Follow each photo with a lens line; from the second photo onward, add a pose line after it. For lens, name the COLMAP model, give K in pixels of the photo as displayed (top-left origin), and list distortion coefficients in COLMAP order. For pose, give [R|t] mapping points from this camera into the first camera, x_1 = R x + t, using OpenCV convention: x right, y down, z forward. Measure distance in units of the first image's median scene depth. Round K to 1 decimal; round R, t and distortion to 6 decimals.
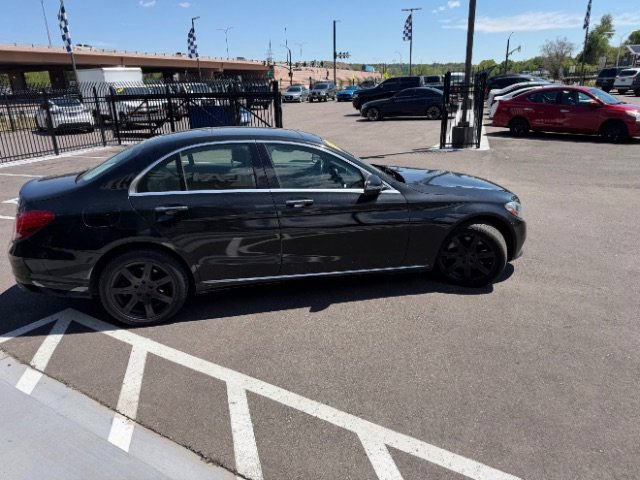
lens RADIAL K [[451.0, 0, 318.3], [0, 451.0, 240.6], [0, 0, 1]] dist [0.018800, -0.027524]
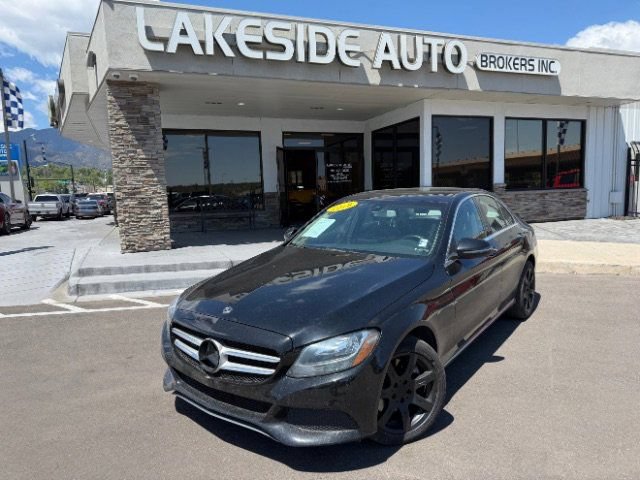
lens RADIAL K [[450.1, 0, 321.8], [0, 450.1, 239.1], [0, 0, 1]] dist [0.014742, -0.004740]
pose [[-0.762560, 0.117905, -0.636082, 0.237675], [-0.165193, 0.915164, 0.367676, -0.163318], [0.625471, 0.385451, -0.678391, 0.536677]]
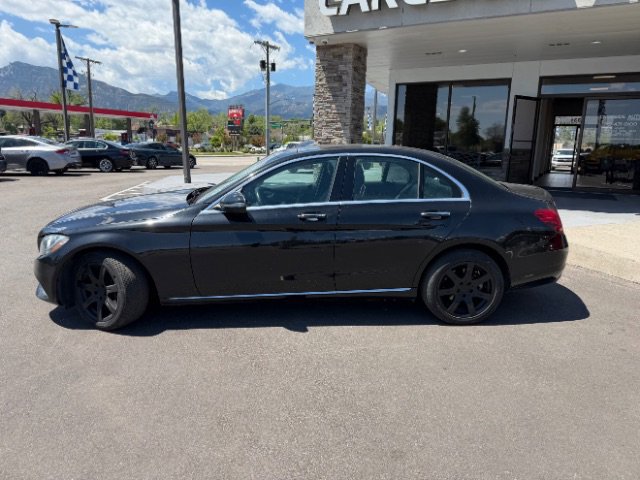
lens RADIAL K [[451.0, 0, 316.0], [0, 451.0, 242.9], [0, 0, 1]] dist [0.018800, -0.027524]
pose [[-0.985968, -0.030507, 0.164126, -0.088325], [0.058599, 0.857351, 0.511386, -0.189922], [-0.156314, 0.513828, -0.843532, 0.645114]]
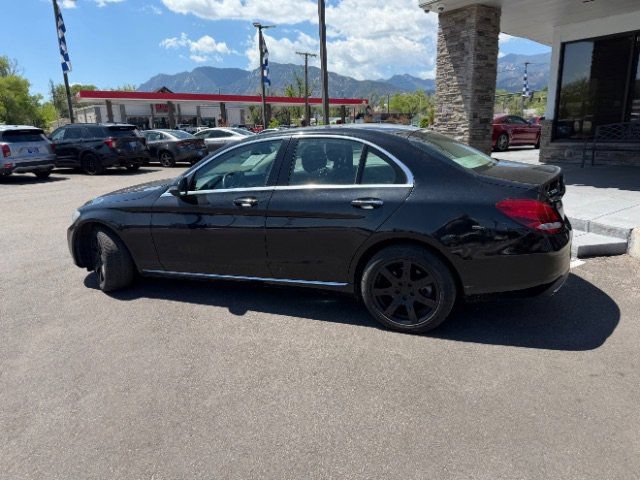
lens RADIAL K [[451.0, 0, 319.2], [0, 451.0, 242.3], [0, 0, 1]] dist [0.018800, -0.027524]
pose [[-0.809600, -0.096043, 0.579072, -0.237963], [0.239528, 0.846593, 0.475296, -0.161681], [-0.535887, 0.523504, -0.662396, 0.575728]]
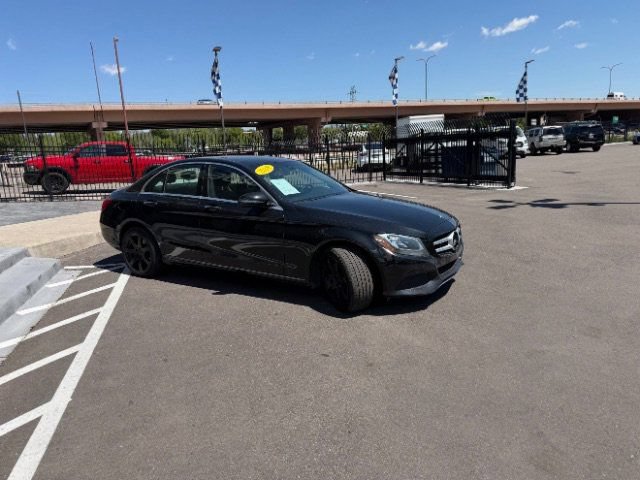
lens RADIAL K [[451.0, 0, 316.8], [0, 451.0, 244.6], [0, 0, 1]] dist [0.018800, -0.027524]
pose [[0.724193, 0.139422, -0.675356, 0.311333], [-0.196401, 0.980490, -0.008189, -0.008161], [0.661038, 0.138571, 0.737447, 0.065795]]
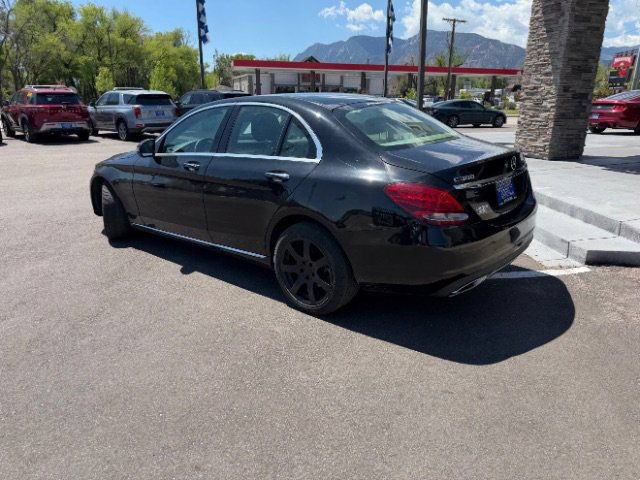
lens RADIAL K [[451.0, 0, 318.2], [0, 451.0, 242.9], [0, 0, 1]] dist [0.018800, -0.027524]
pose [[-0.591404, -0.214735, 0.777258, -0.320430], [0.282343, 0.847732, 0.449036, -0.127926], [-0.755330, 0.485015, -0.440723, 0.494610]]
